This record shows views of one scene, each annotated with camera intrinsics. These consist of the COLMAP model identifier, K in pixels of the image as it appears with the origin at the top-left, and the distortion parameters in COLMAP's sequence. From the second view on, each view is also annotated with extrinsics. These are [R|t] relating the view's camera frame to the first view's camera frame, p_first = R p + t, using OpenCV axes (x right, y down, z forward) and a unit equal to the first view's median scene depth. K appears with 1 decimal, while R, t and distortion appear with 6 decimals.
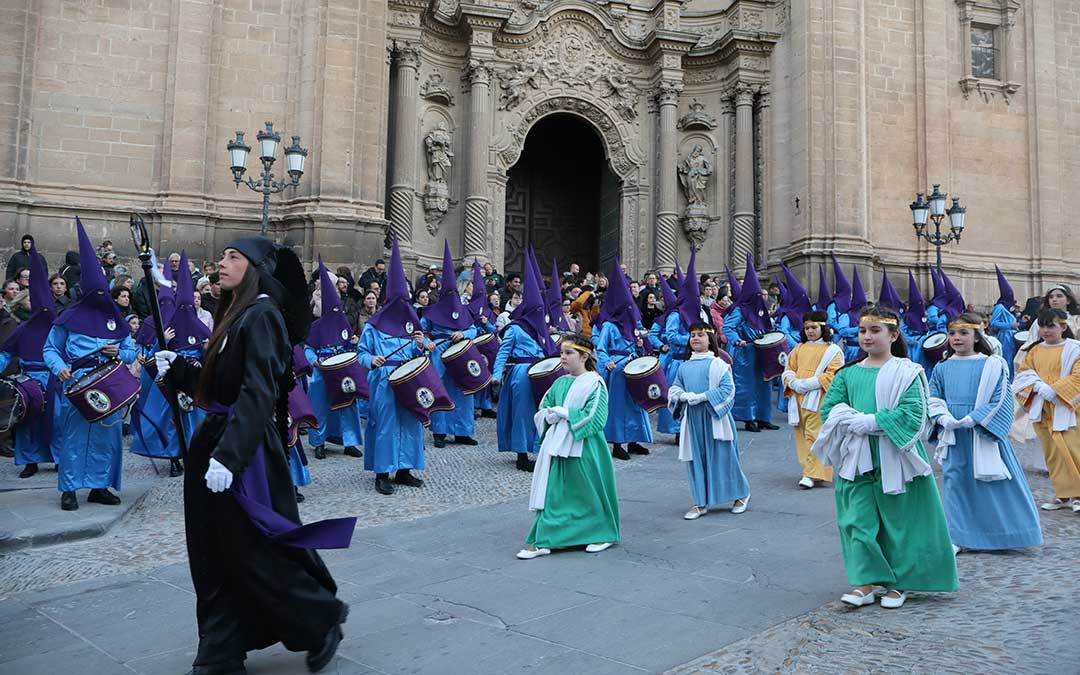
lens RADIAL K [[901.9, 0, 529.6], [0, 901.9, 335.7], [0, 0, 1]] dist [-0.001030, -0.002269]
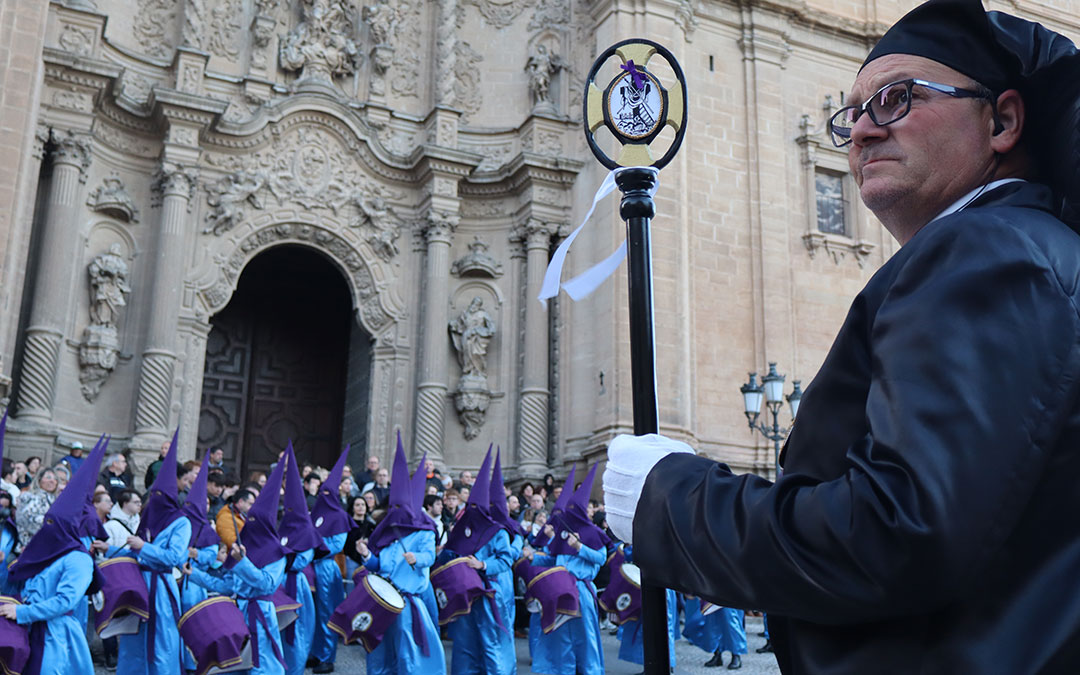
lens RADIAL K [[1188.7, 0, 523.3], [0, 1188.7, 335.5], [0, 0, 1]] dist [0.007530, -0.003913]
pose [[0.982501, 0.049574, 0.179539, 0.051604], [-0.017063, 0.983832, -0.178279, -0.004489], [-0.185475, 0.172096, 0.967462, 0.045913]]
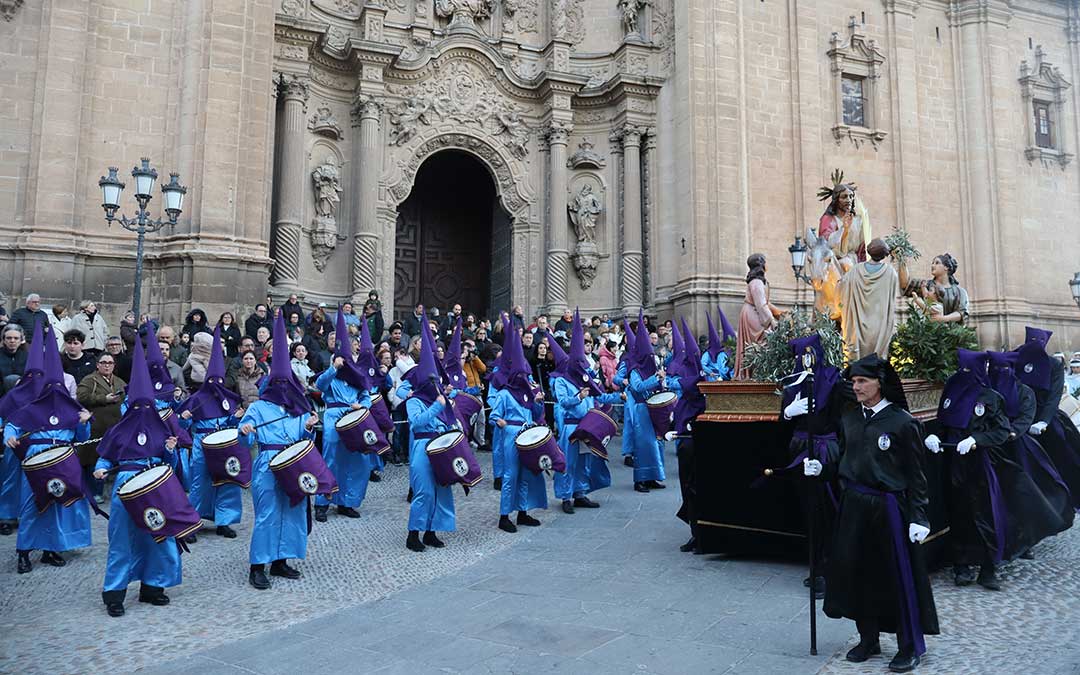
lens RADIAL K [[902.4, 0, 529.1], [0, 902.4, 321.4], [0, 0, 1]] dist [0.000971, -0.001692]
pose [[0.993024, 0.001457, 0.117905, 0.002084], [0.003160, 0.999236, -0.038958, -0.018052], [-0.117872, 0.039059, 0.992260, 0.006091]]
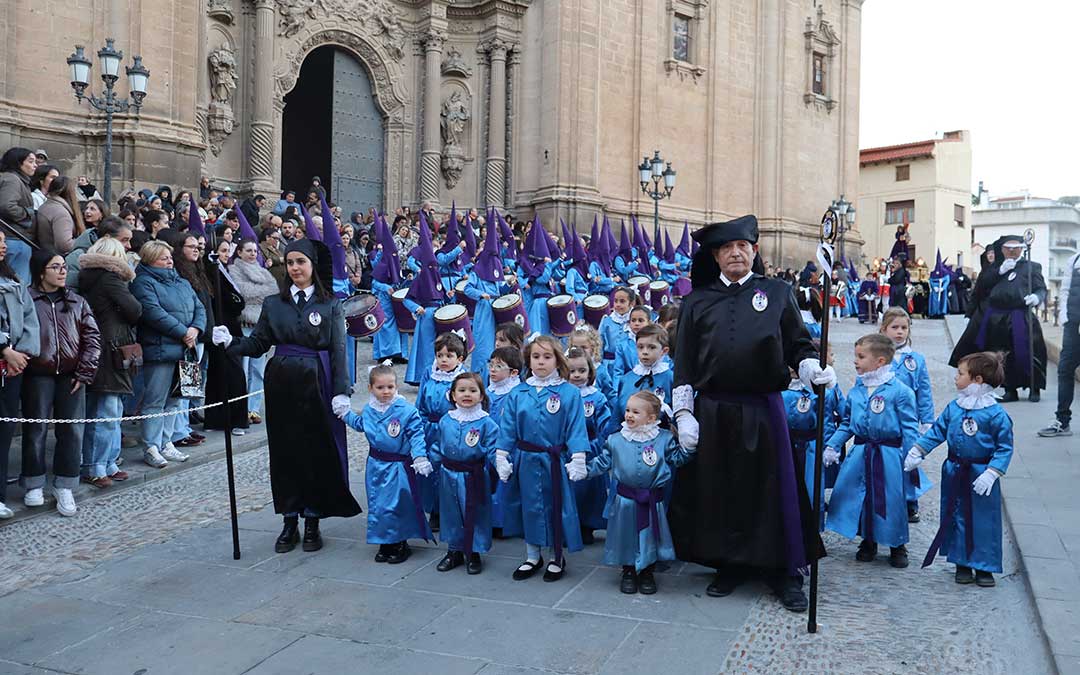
lens RADIAL K [[944.0, 0, 540.0], [0, 944.0, 337.5], [0, 0, 1]] dist [0.013419, 0.003902]
pose [[0.911710, 0.003067, 0.410824, -0.205910], [-0.039817, 0.995924, 0.080927, -0.008885], [-0.408901, -0.090139, 0.908116, -0.125366]]
